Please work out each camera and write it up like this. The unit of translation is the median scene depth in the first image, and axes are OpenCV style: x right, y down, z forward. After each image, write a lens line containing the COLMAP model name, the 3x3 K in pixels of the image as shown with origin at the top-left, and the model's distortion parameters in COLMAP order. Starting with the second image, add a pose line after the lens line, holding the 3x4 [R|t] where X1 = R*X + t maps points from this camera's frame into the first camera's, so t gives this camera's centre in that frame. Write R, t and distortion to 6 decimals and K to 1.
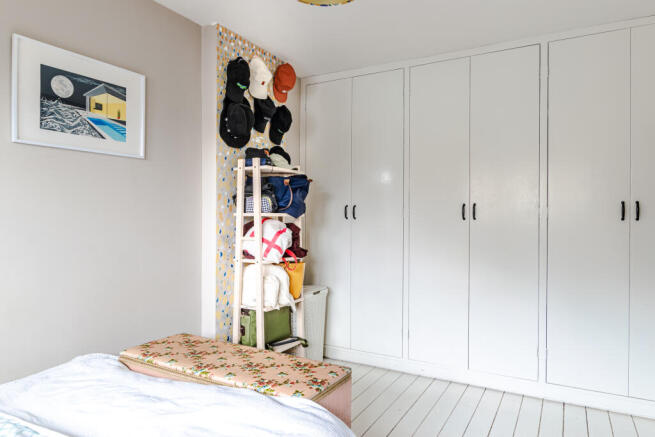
lens RADIAL K [[423.0, 0, 327.5], [0, 423.0, 218.5], [0, 0, 1]] dist [-0.004600, -0.001836]
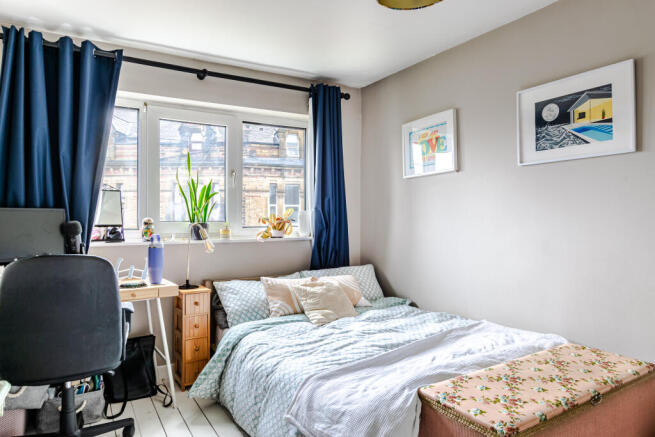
lens RADIAL K [[421.7, 0, 341.8], [0, 421.7, 219.7], [0, 0, 1]] dist [0.000613, 0.027407]
pose [[-0.455769, 0.007948, -0.890063, 0.737824], [-0.000854, 0.999956, 0.009366, -0.007200], [0.890098, 0.005029, -0.455742, 0.986488]]
